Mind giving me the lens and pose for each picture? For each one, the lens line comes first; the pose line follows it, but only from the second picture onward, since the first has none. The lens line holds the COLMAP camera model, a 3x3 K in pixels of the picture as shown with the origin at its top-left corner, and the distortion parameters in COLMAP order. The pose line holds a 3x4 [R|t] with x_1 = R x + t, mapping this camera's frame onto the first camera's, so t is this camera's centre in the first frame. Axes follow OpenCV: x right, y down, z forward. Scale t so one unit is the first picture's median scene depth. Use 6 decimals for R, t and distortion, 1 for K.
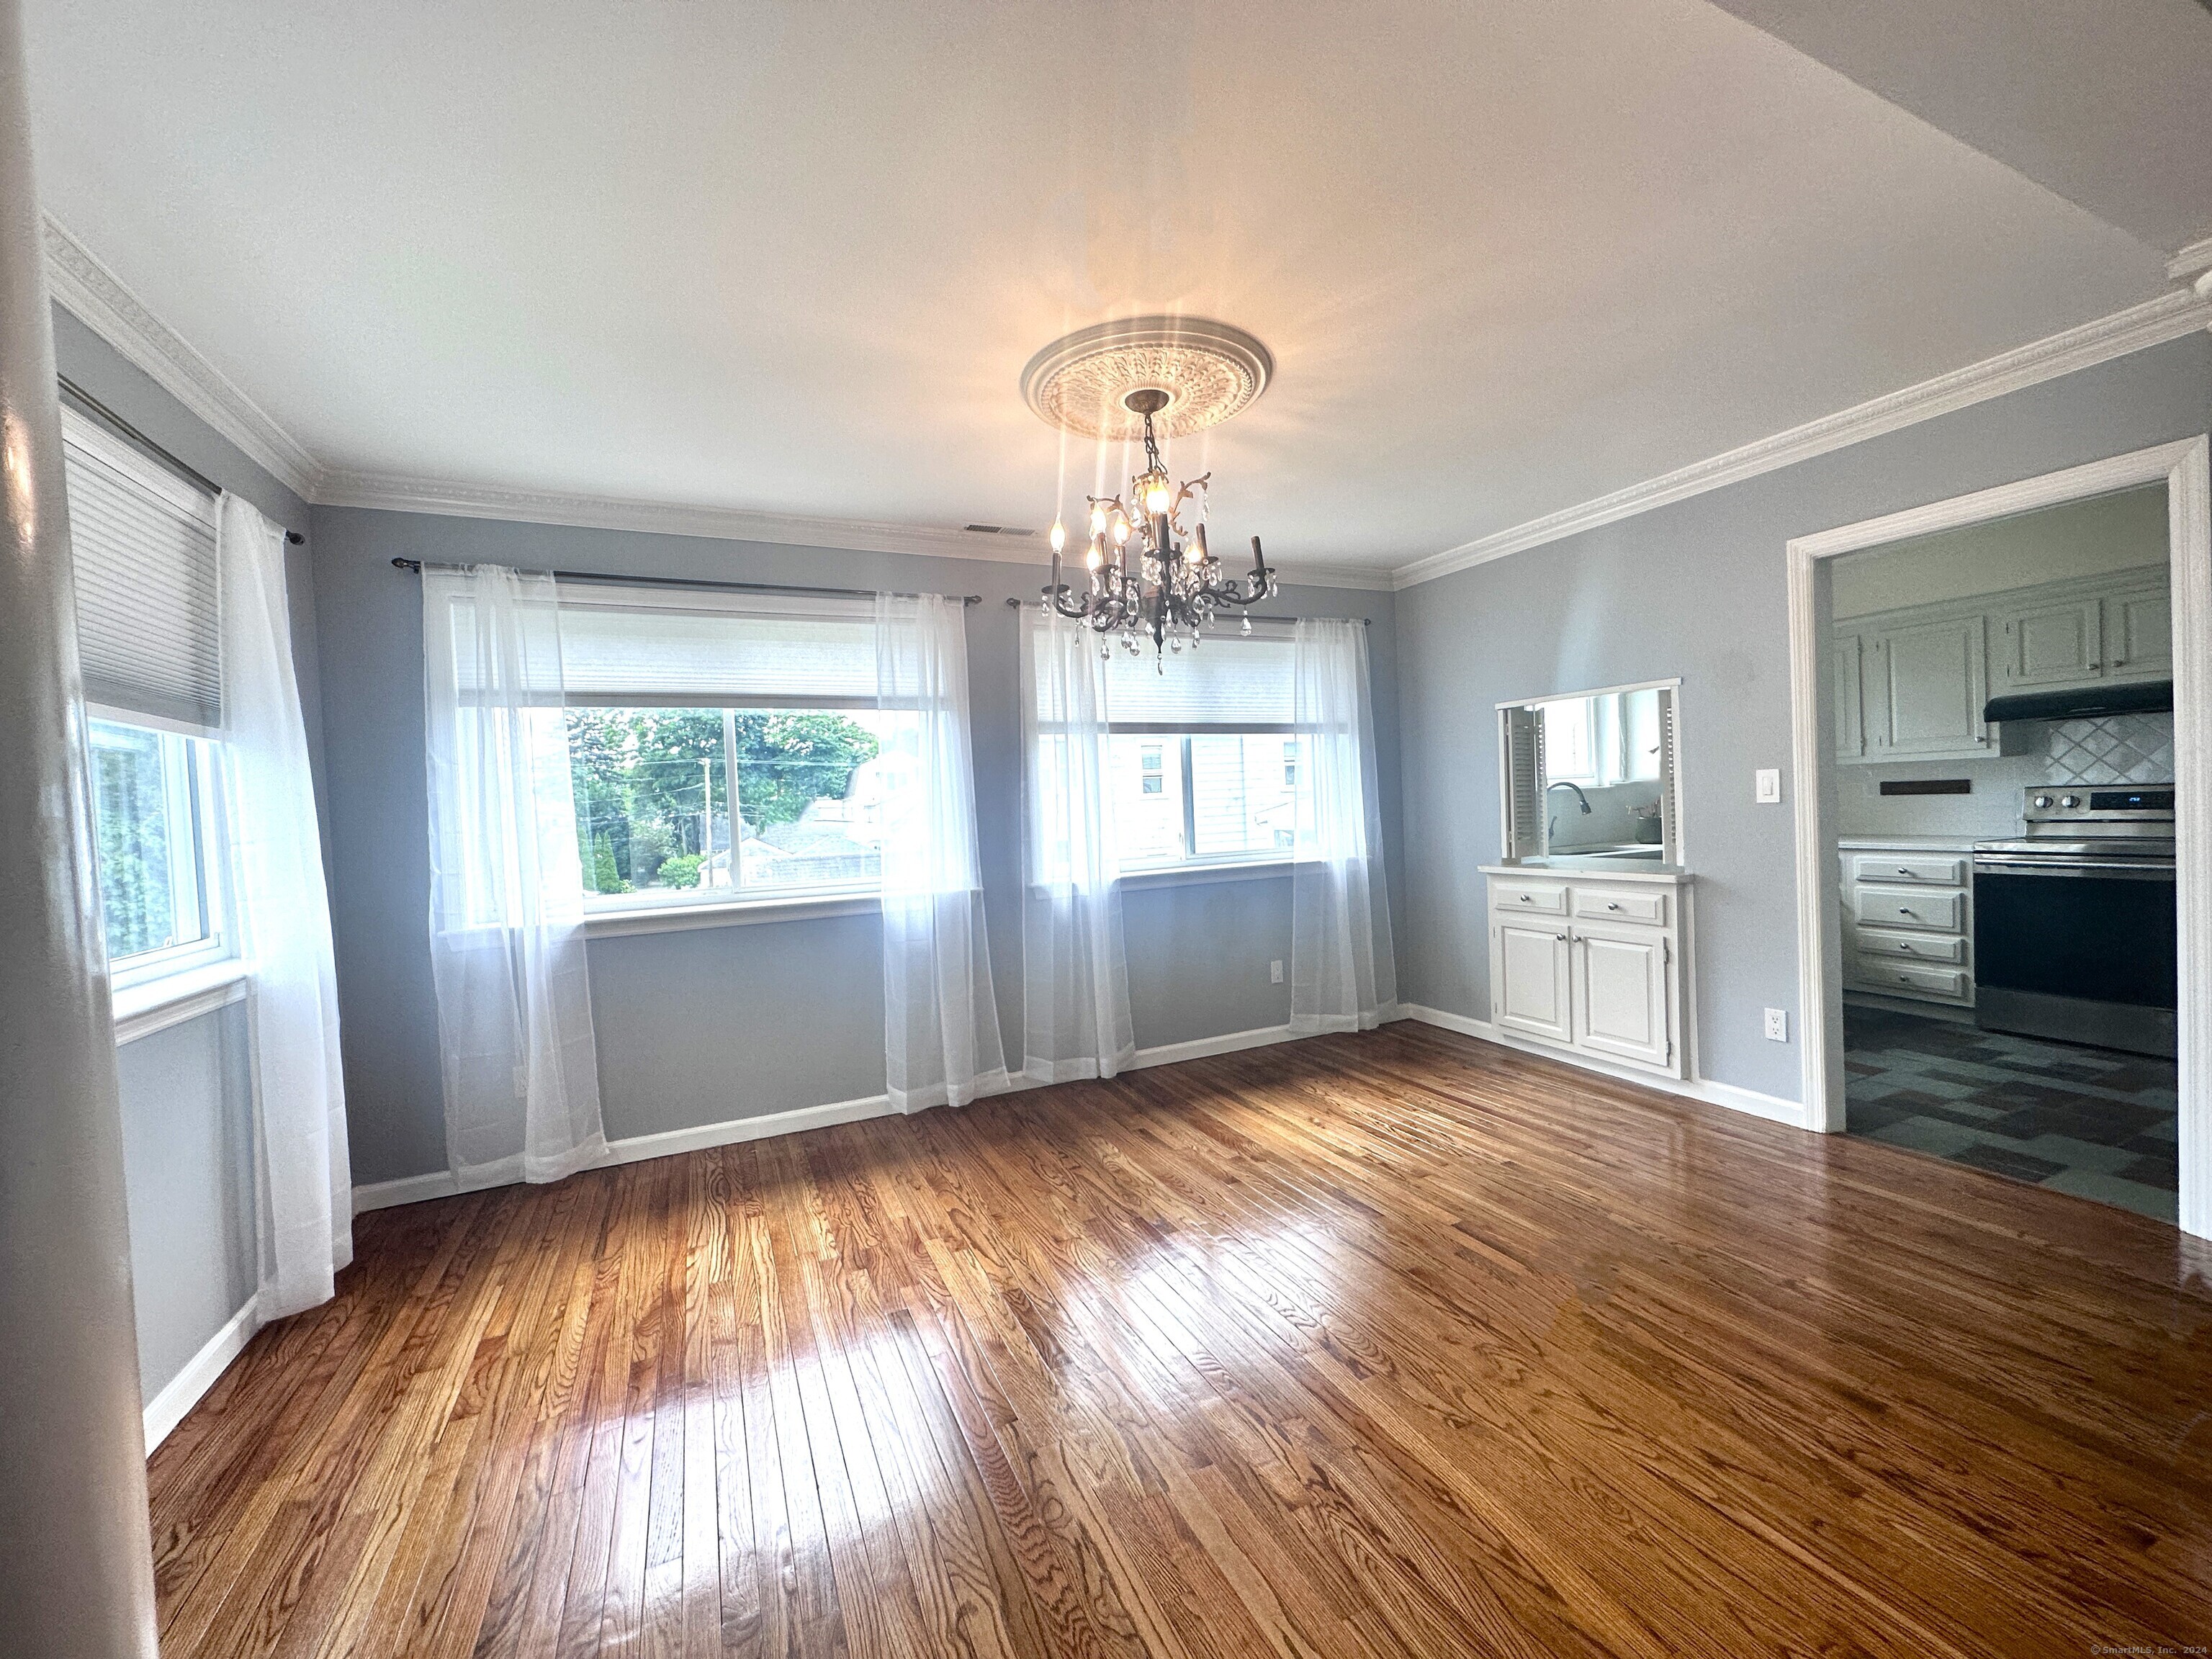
lens RADIAL K [[878.8, 0, 1107.4], [0, 878.8, 828.2], [0, 0, 1]] dist [-0.006370, 0.000825]
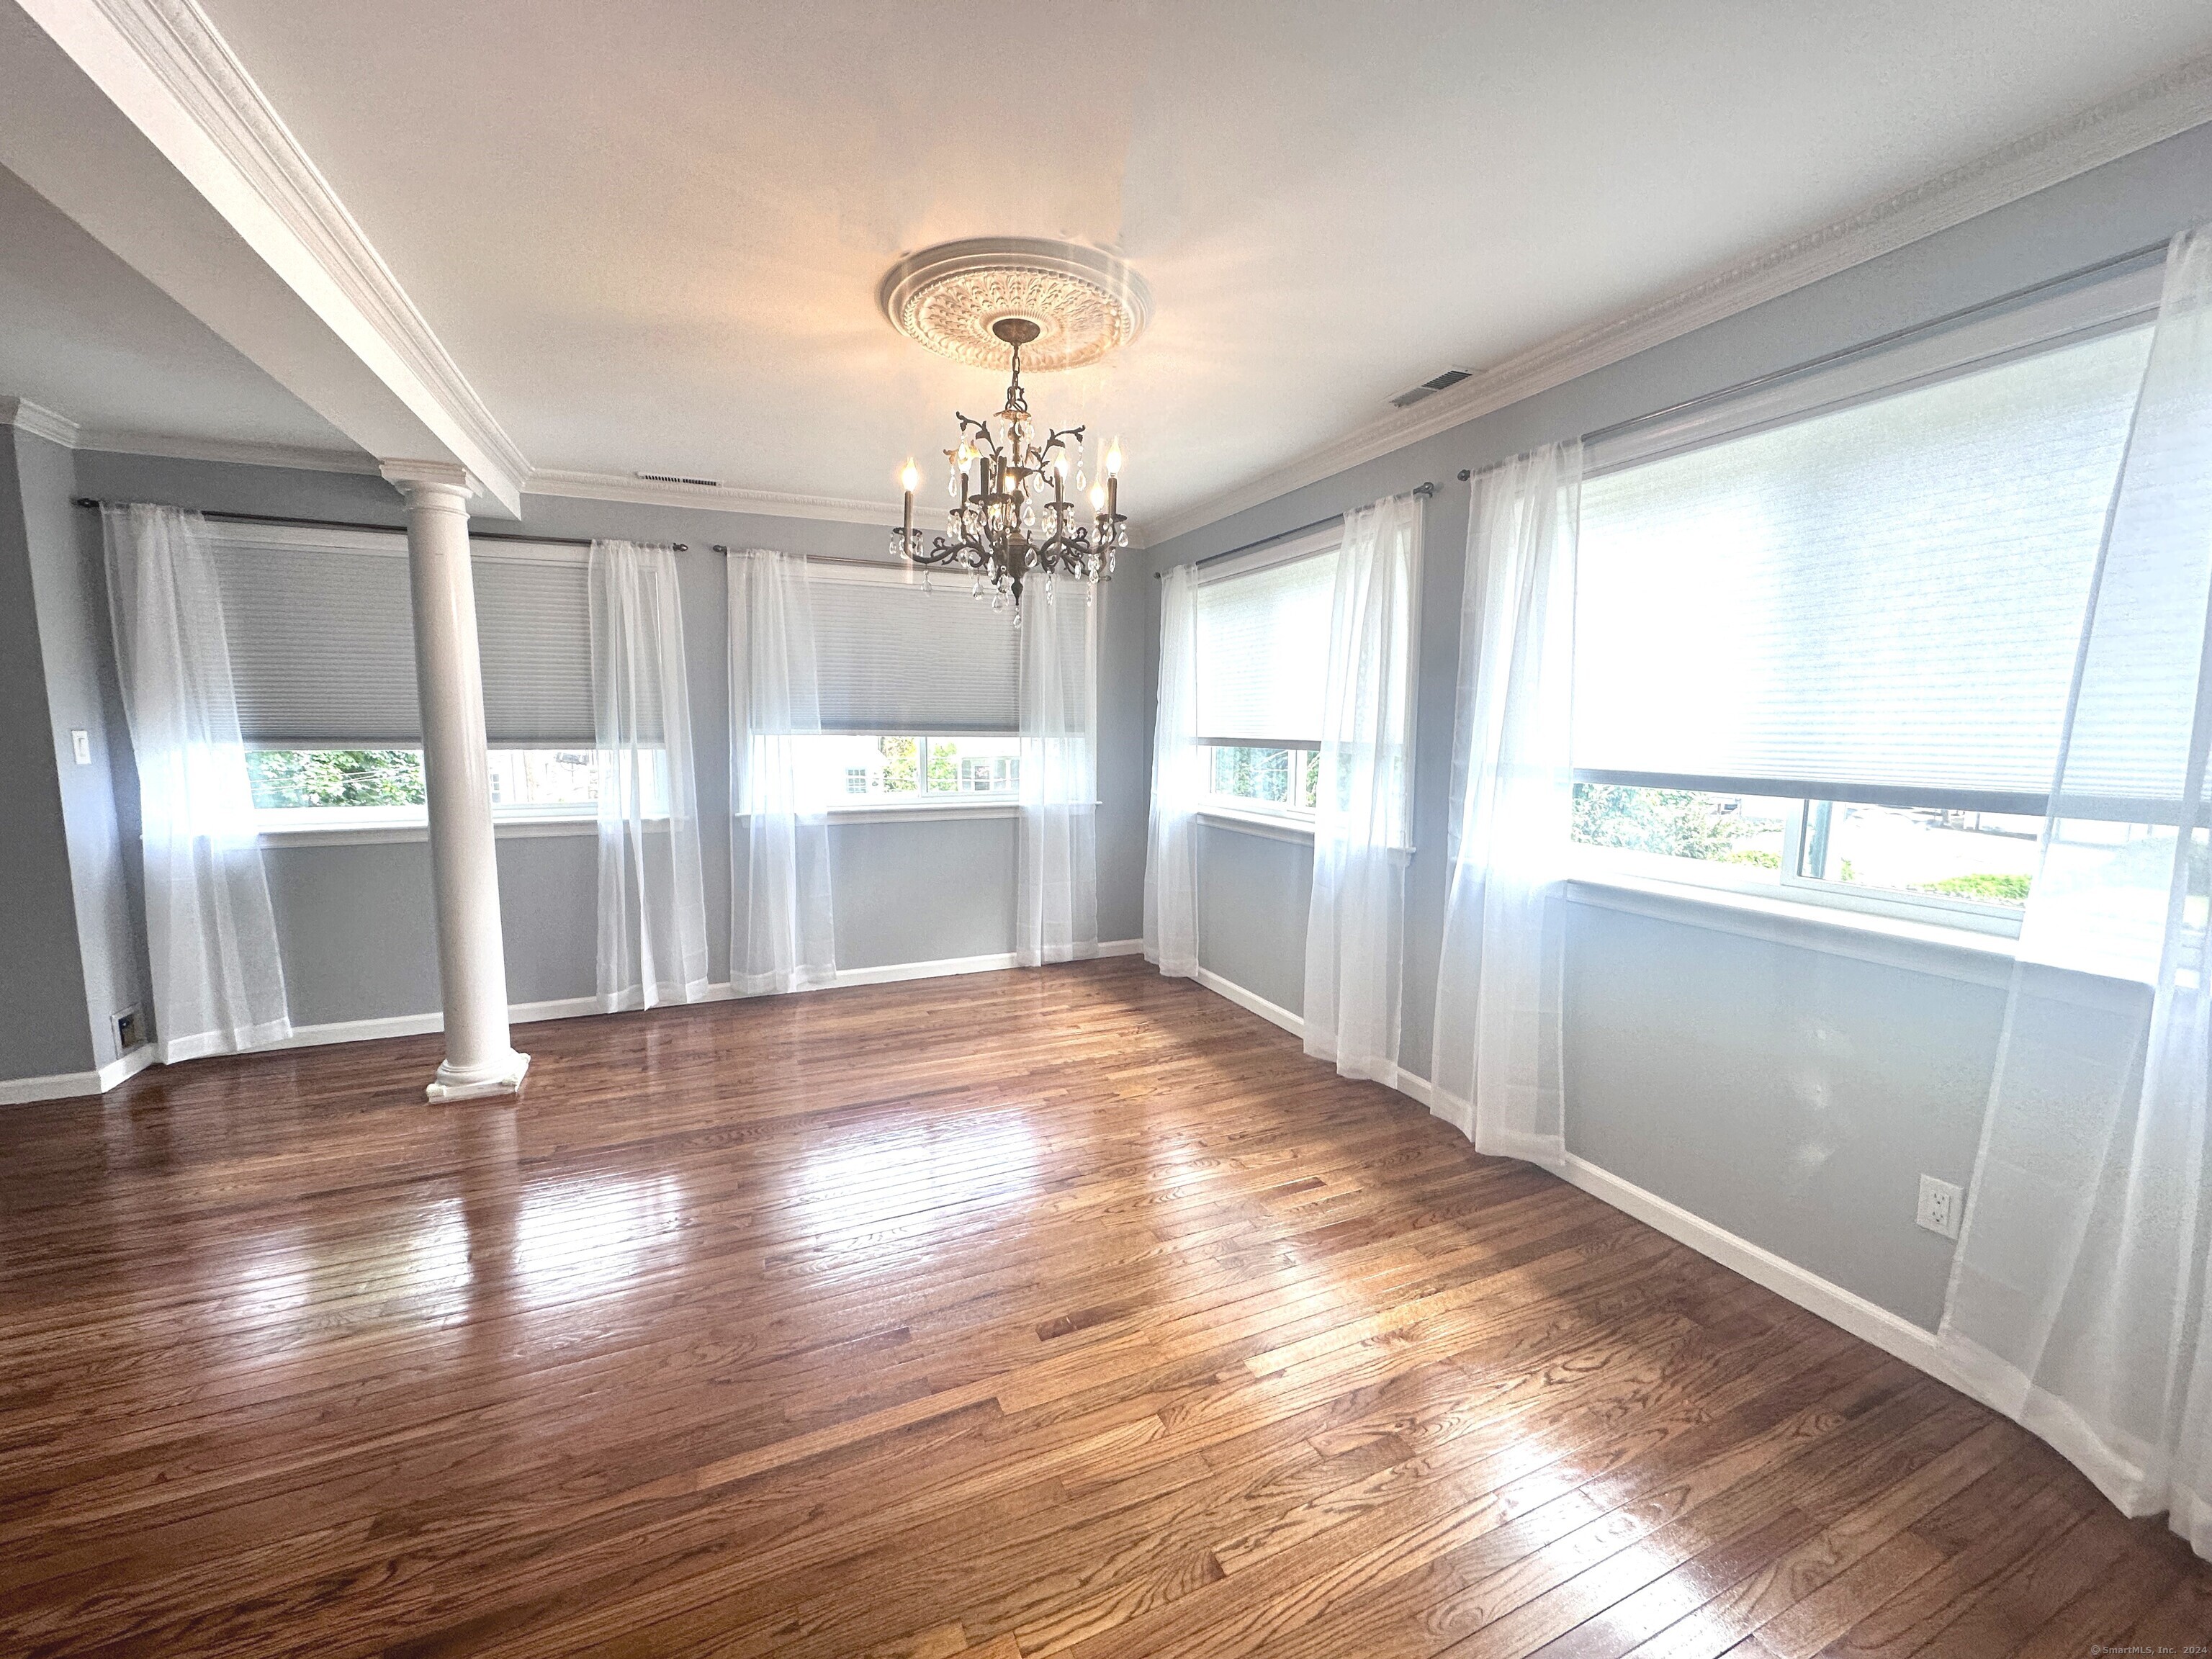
lens RADIAL K [[878.8, 0, 1107.4], [0, 878.8, 826.9], [0, 0, 1]] dist [-0.006370, 0.000825]
pose [[-0.015650, 0.156918, -0.987488, 0.769239], [-0.031675, 0.987035, 0.157348, -0.083448], [0.999376, 0.033741, -0.010477, 0.823549]]
